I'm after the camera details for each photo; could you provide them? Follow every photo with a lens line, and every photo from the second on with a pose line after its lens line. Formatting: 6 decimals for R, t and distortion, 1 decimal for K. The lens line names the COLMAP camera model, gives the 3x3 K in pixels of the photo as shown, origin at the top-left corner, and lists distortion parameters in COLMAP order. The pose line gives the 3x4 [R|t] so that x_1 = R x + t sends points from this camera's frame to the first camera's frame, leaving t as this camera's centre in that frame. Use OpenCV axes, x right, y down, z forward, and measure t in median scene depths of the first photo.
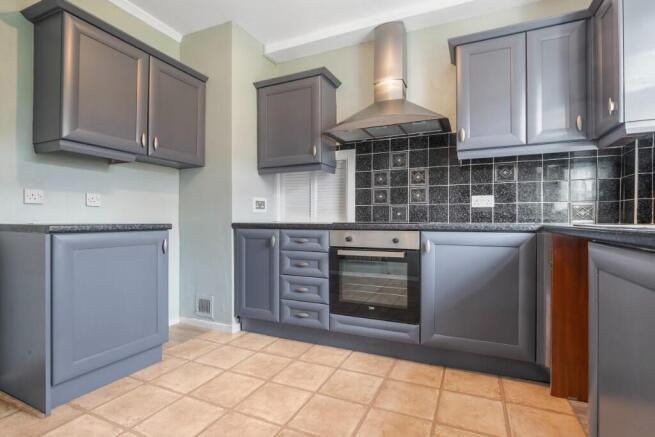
lens RADIAL K [[310.3, 0, 334.7], [0, 310.3, 217.4], [0, 0, 1]] dist [-0.003832, -0.000067]
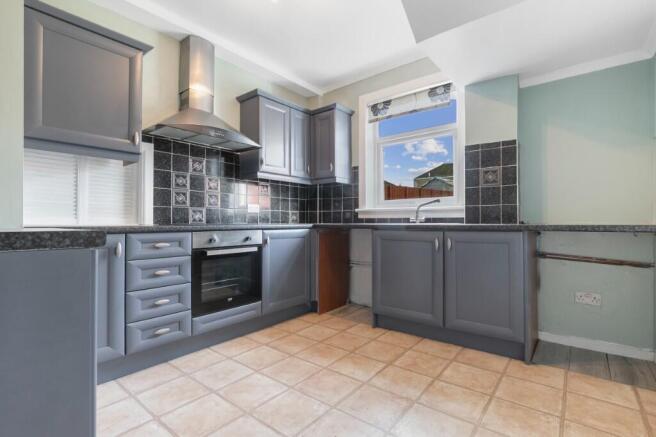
lens RADIAL K [[313.9, 0, 328.0], [0, 313.9, 218.5], [0, 0, 1]] dist [-0.000779, 0.000137]
pose [[0.262413, 0.009634, 0.964907, -0.863779], [-0.003311, 0.999953, -0.009083, 0.005785], [-0.964950, -0.000811, 0.262433, 0.339395]]
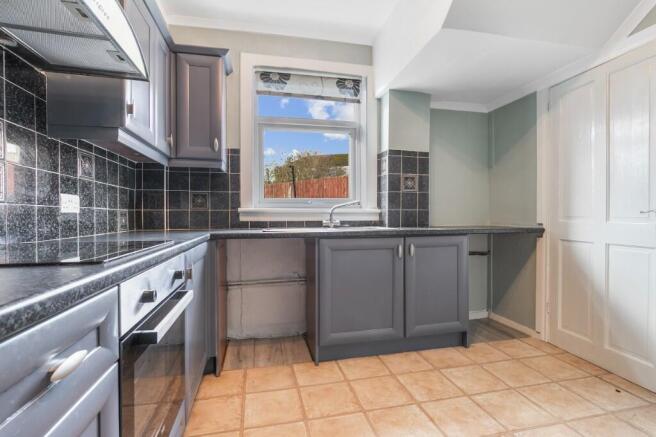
lens RADIAL K [[310.8, 0, 335.2], [0, 310.8, 217.4], [0, 0, 1]] dist [-0.003832, -0.000067]
pose [[-0.596215, -0.000830, 0.802825, -0.395873], [0.000344, 0.999999, 0.001289, -0.027037], [-0.802825, 0.001045, -0.596214, 1.029696]]
